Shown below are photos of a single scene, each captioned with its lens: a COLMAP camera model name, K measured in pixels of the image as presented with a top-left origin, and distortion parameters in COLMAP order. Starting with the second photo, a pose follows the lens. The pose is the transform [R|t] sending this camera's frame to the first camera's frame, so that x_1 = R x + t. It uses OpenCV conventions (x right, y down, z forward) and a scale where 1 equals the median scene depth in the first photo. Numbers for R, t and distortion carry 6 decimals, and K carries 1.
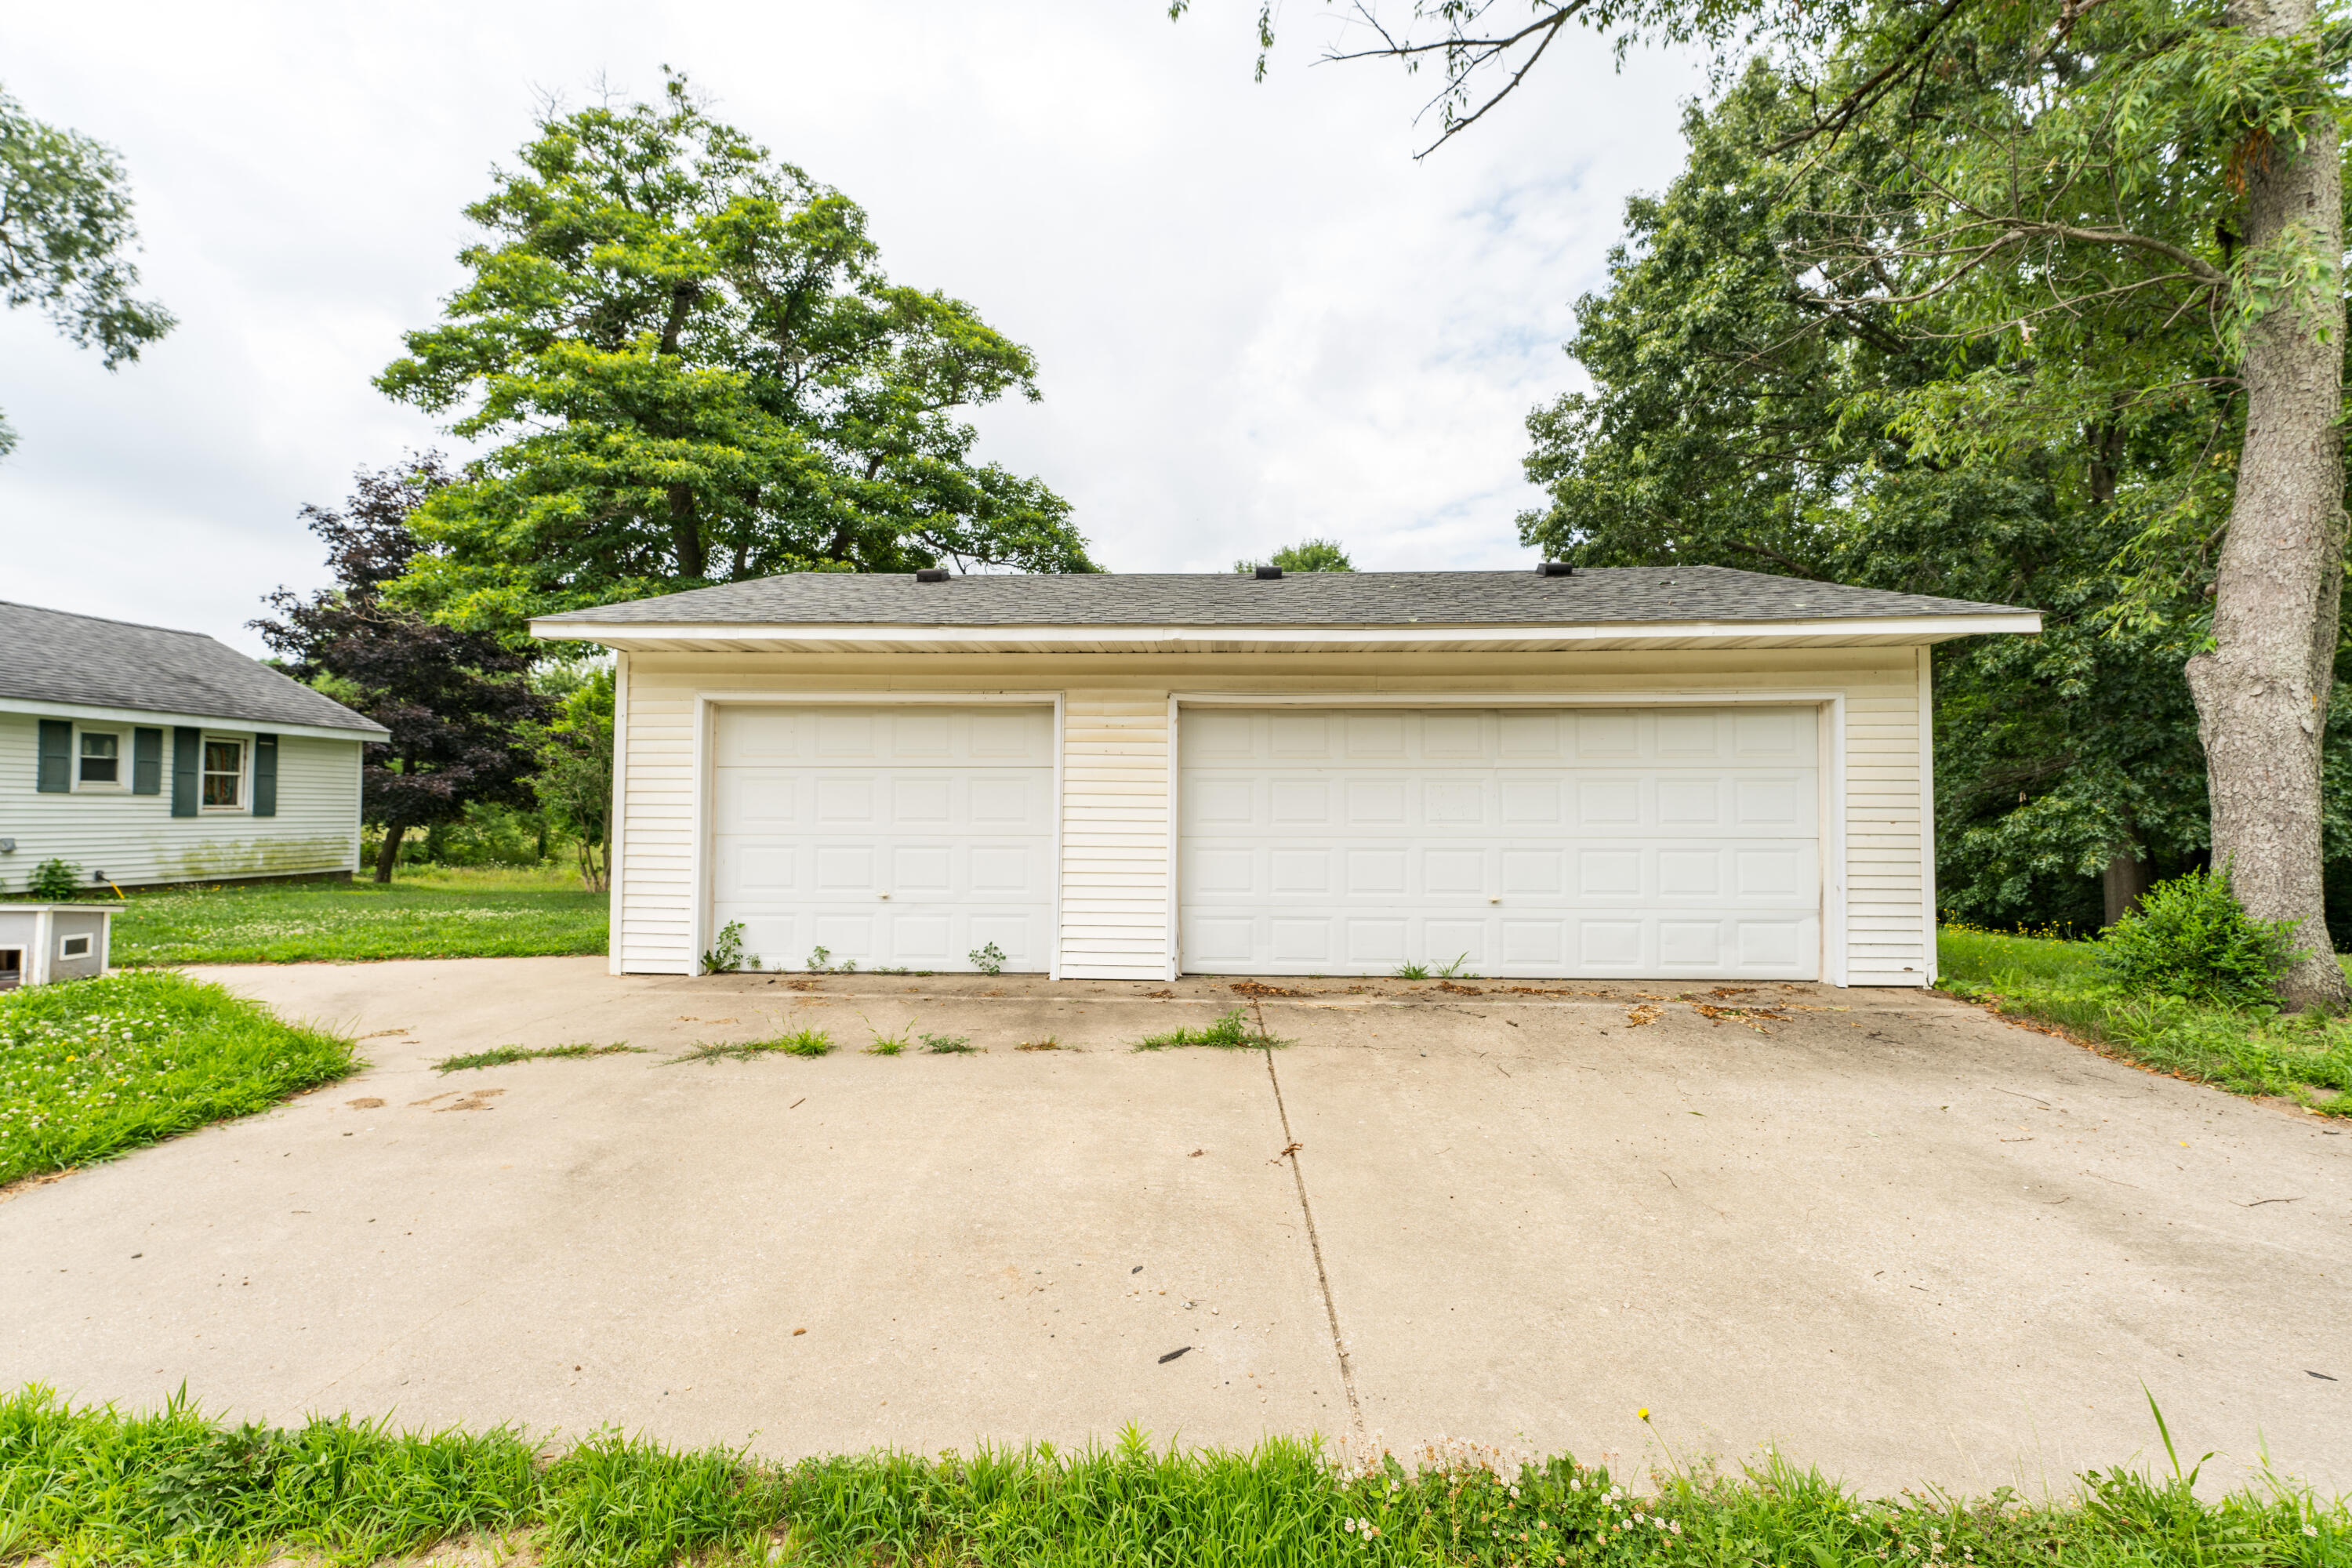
lens RADIAL K [[946.3, 0, 1189.1], [0, 946.3, 797.2], [0, 0, 1]] dist [0.004007, -0.000053]
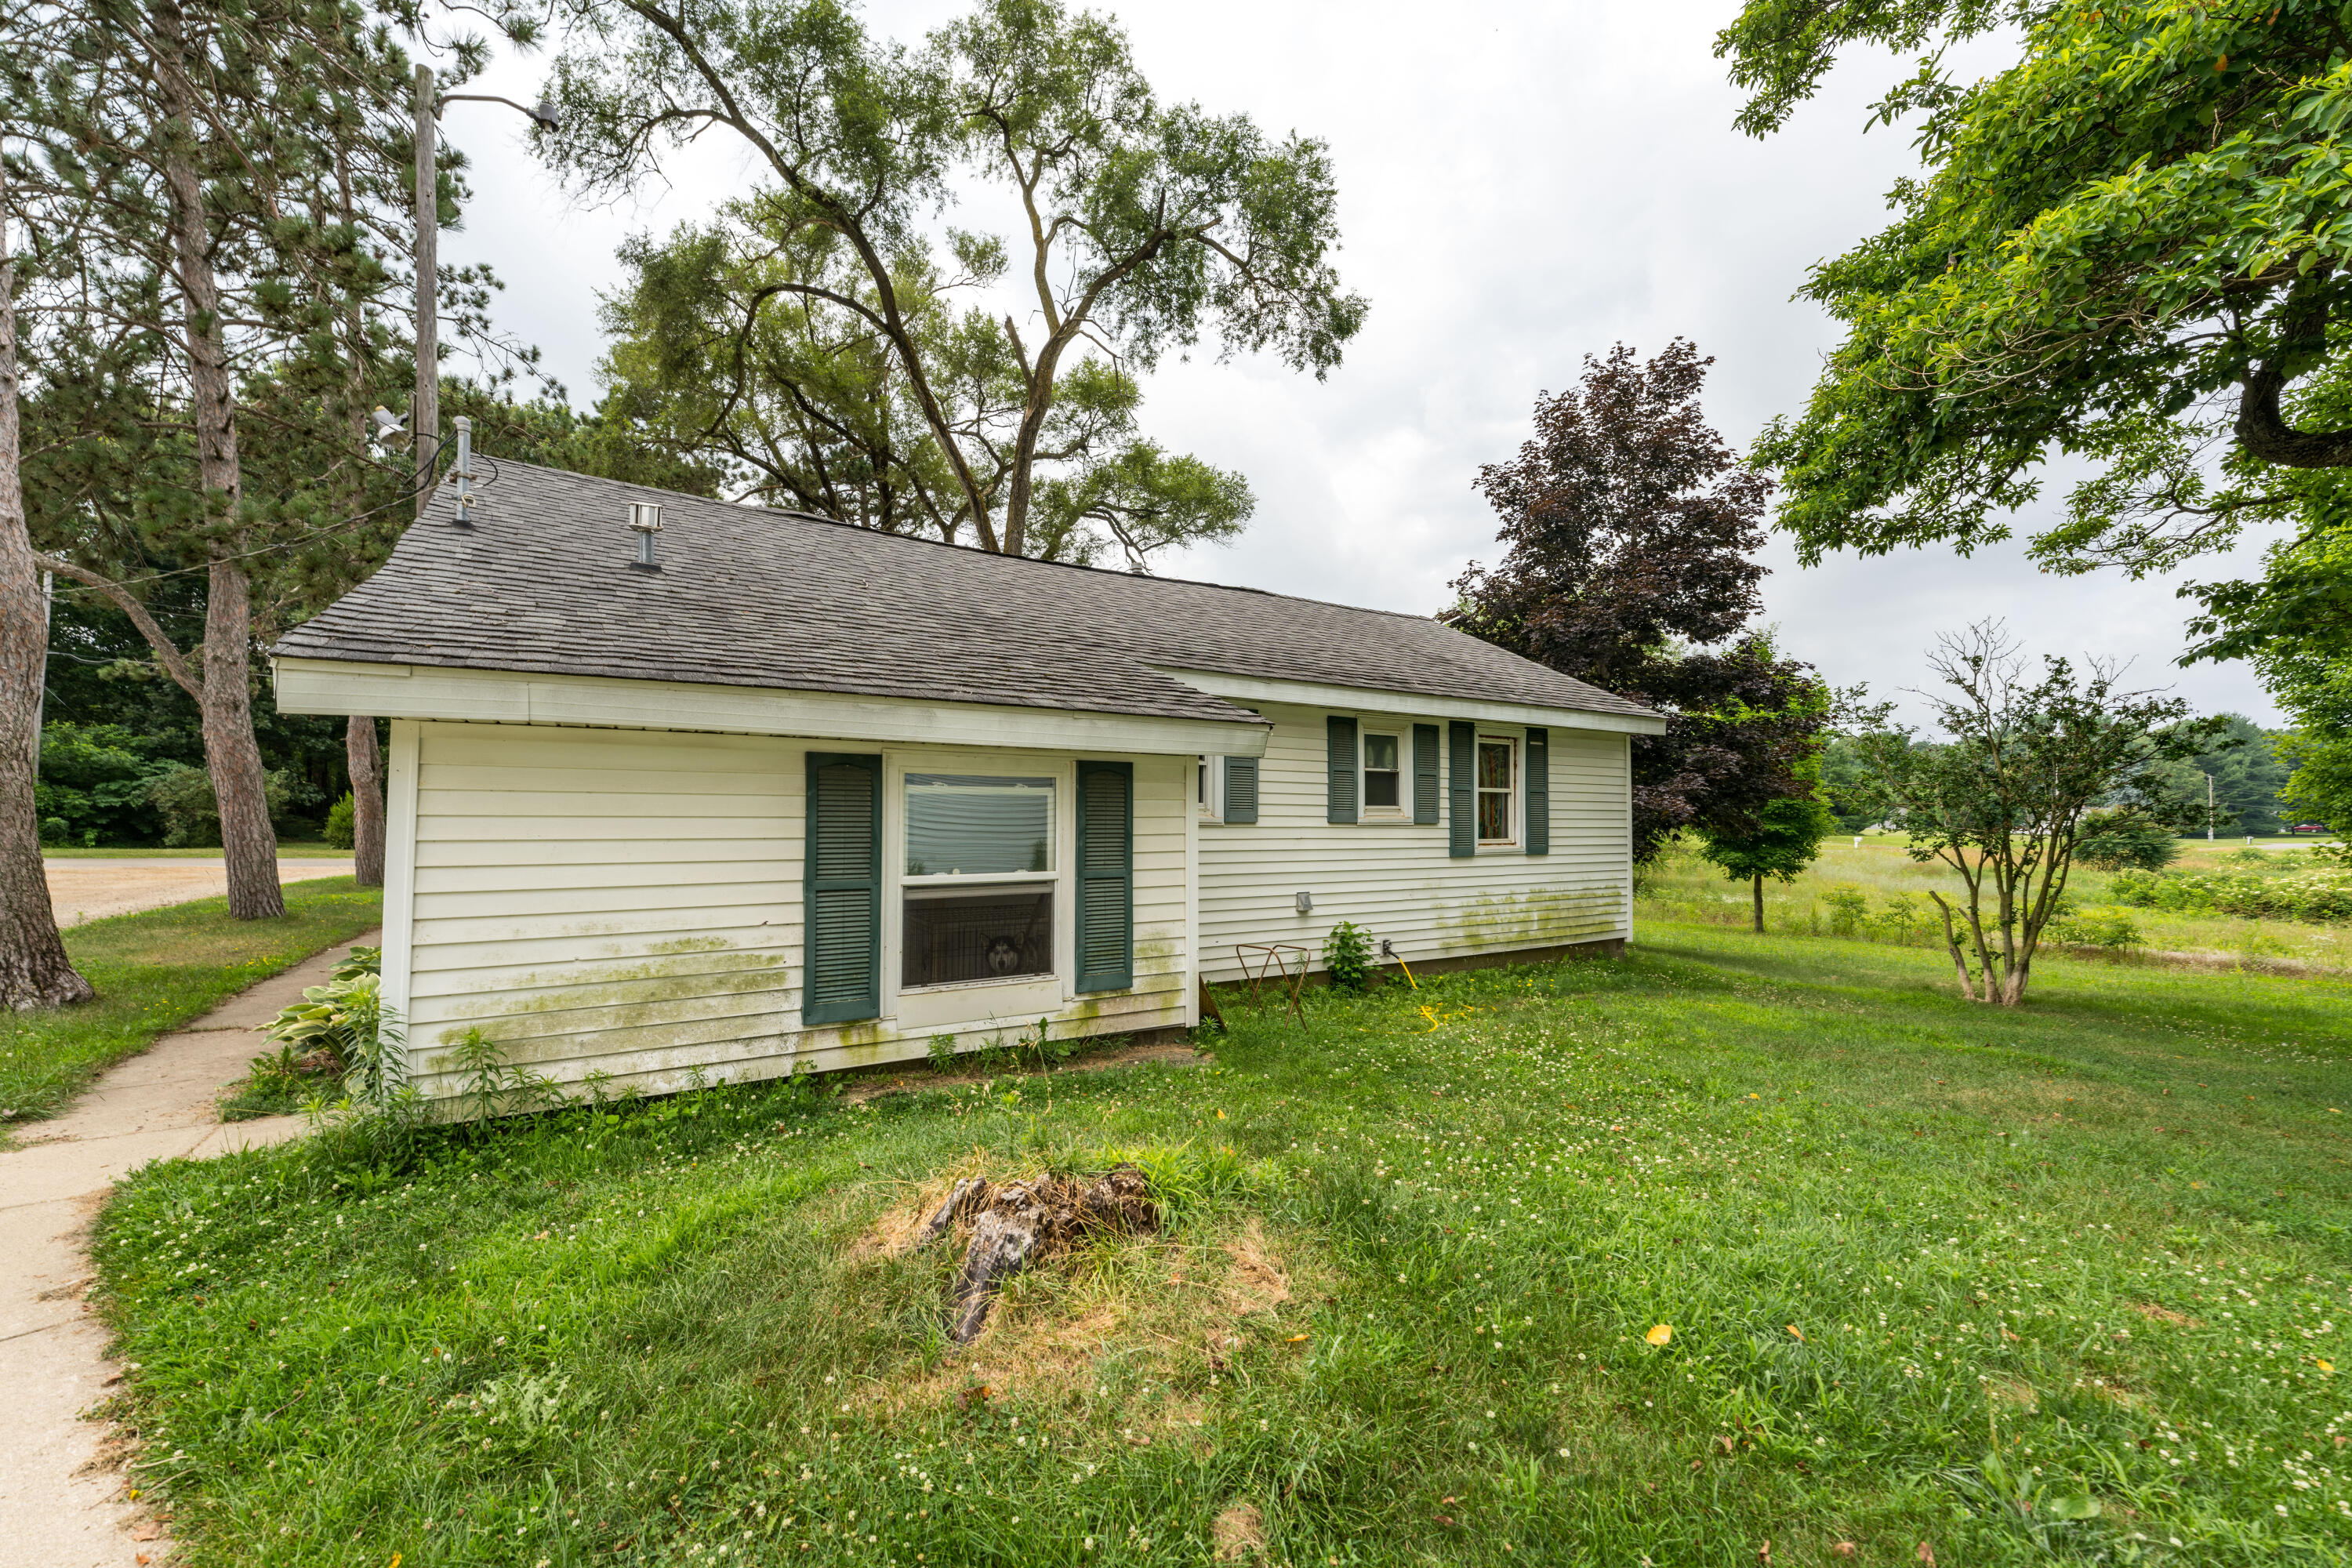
lens RADIAL K [[946.3, 0, 1167.6], [0, 946.3, 791.8], [0, 0, 1]] dist [0.004007, -0.000053]
pose [[0.571578, -0.034134, -0.819838, -0.629826], [0.017287, 0.999414, -0.029559, -0.008484], [0.820366, 0.002723, 0.571833, 0.454861]]
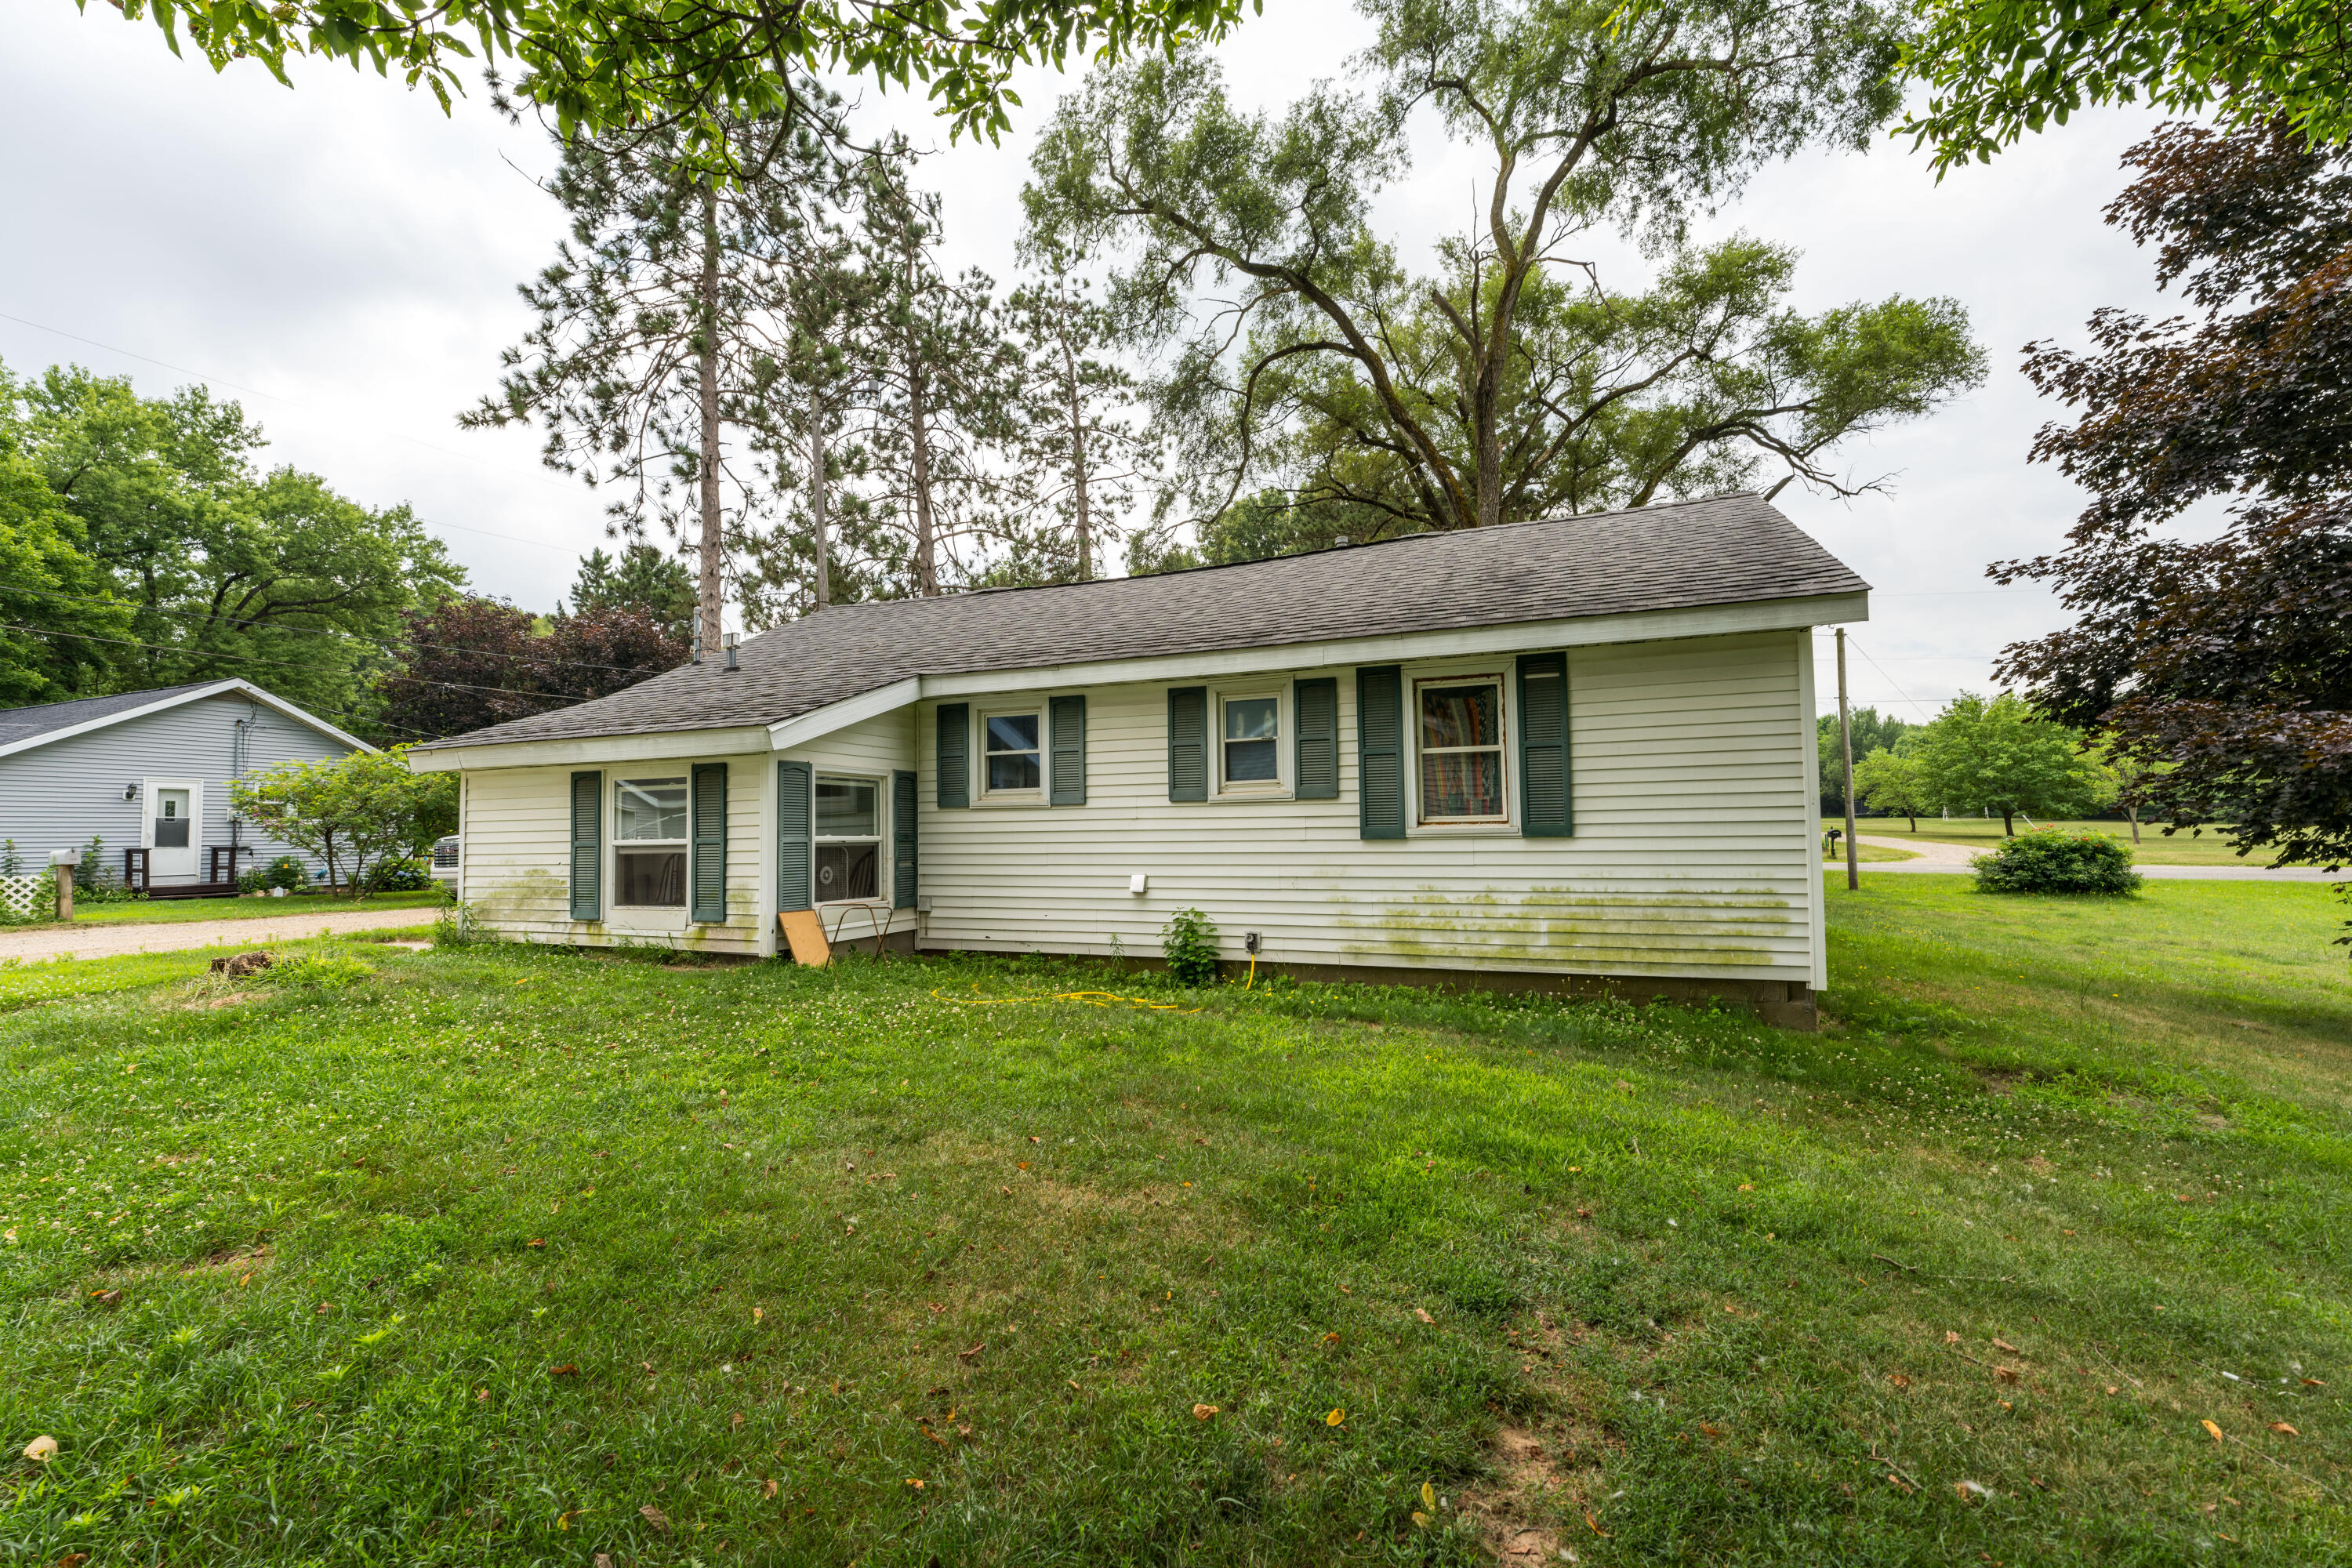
lens RADIAL K [[946.3, 0, 1157.6], [0, 946.3, 787.2], [0, 0, 1]] dist [0.004007, -0.000053]
pose [[-0.333969, -0.048112, -0.941355, -0.529269], [0.026578, 0.997819, -0.060427, 0.019966], [0.942209, -0.045200, -0.331962, 1.047026]]
